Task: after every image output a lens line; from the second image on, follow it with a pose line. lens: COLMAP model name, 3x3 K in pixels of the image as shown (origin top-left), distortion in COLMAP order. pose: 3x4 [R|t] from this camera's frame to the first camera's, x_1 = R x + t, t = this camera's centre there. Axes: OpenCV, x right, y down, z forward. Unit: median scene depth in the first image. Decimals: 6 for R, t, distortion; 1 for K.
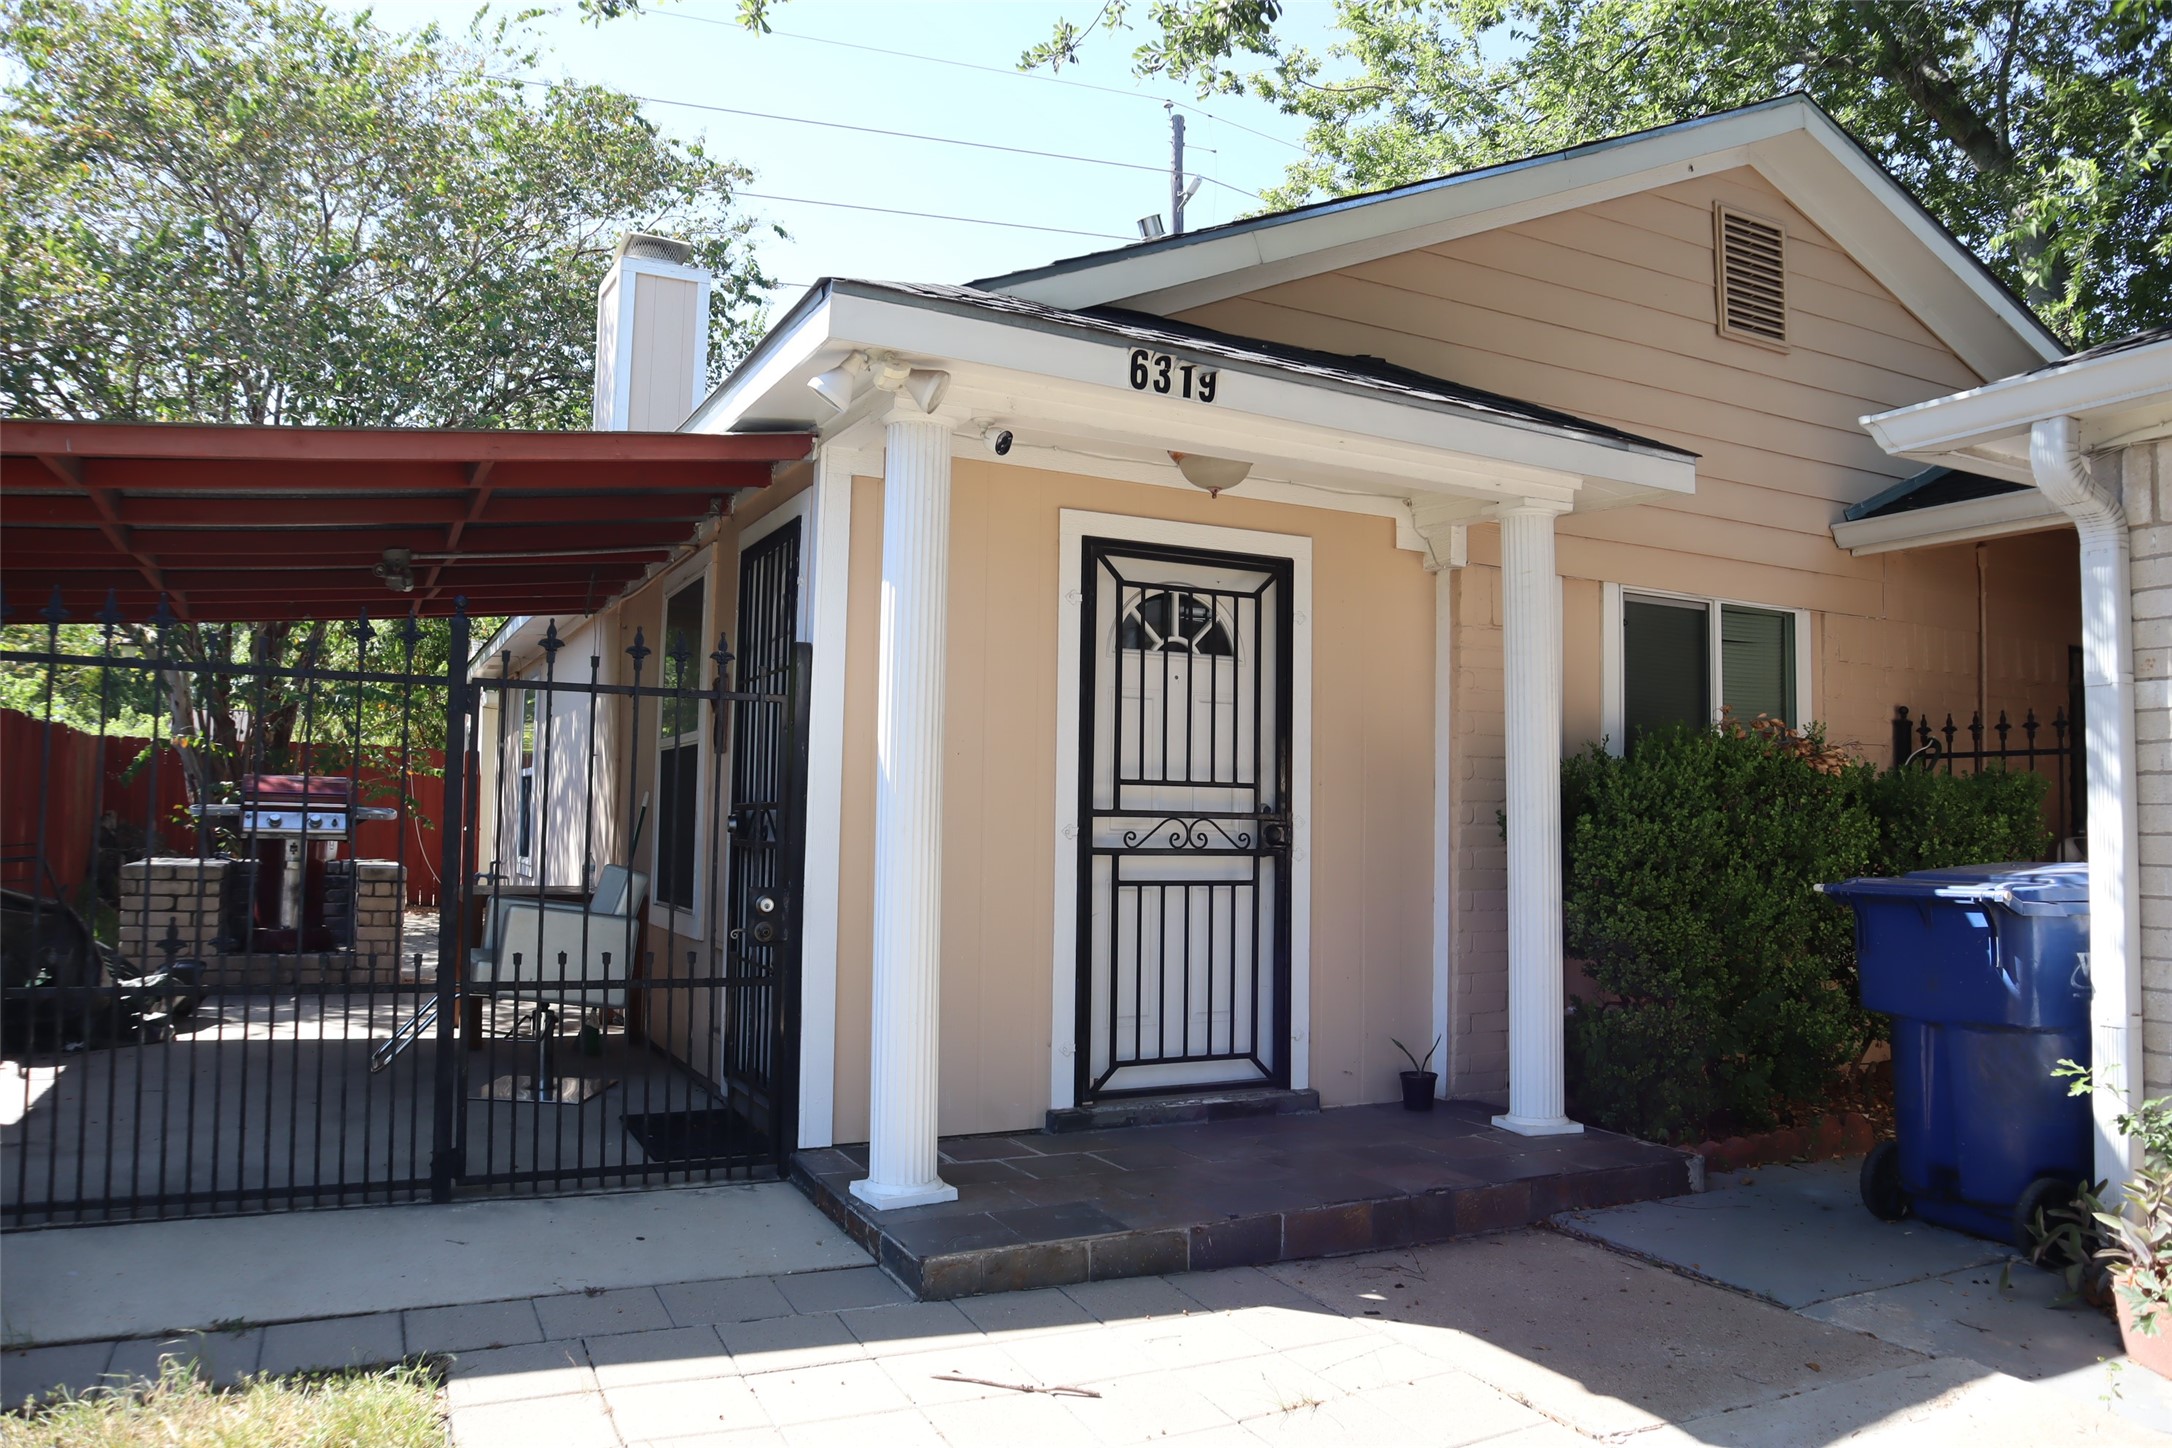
lens RADIAL K [[1526.8, 0, 1086.0], [0, 1526.8, 724.0], [0, 0, 1]] dist [-0.123702, 0.077624]
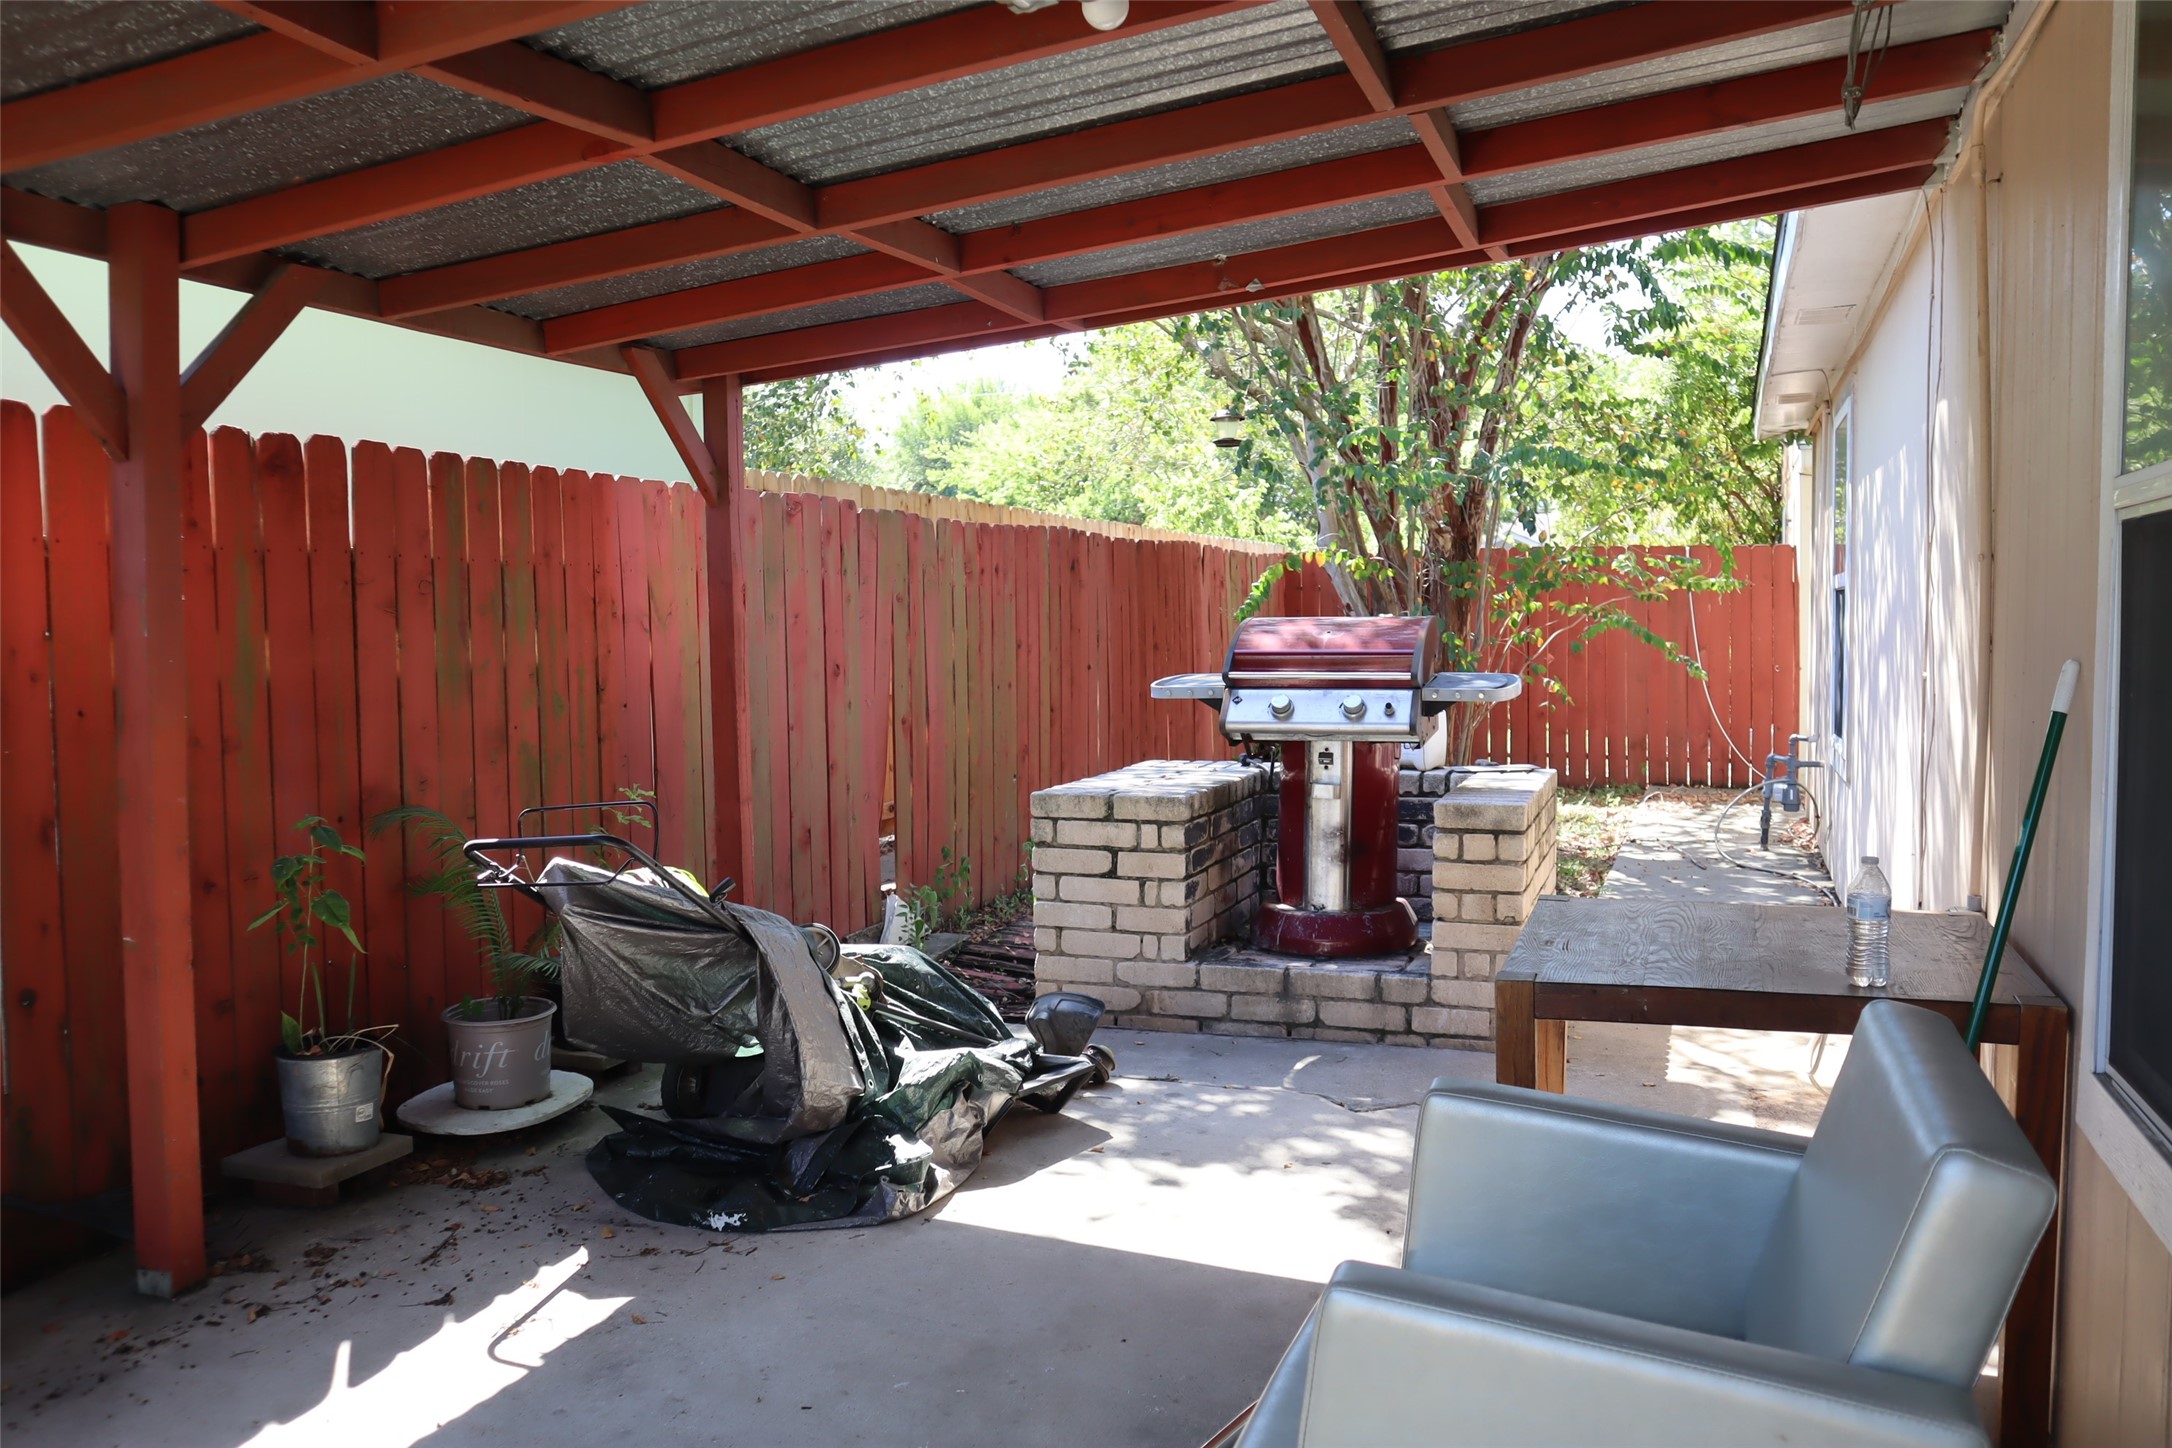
lens RADIAL K [[1756.1, 0, 1086.0], [0, 1756.1, 724.0], [0, 0, 1]] dist [-0.000069, 0.000394]
pose [[0.689652, 0.018199, -0.723912, -0.146283], [0.068986, 0.993486, 0.090696, 0.009924], [0.720847, -0.112488, 0.683905, 0.522096]]
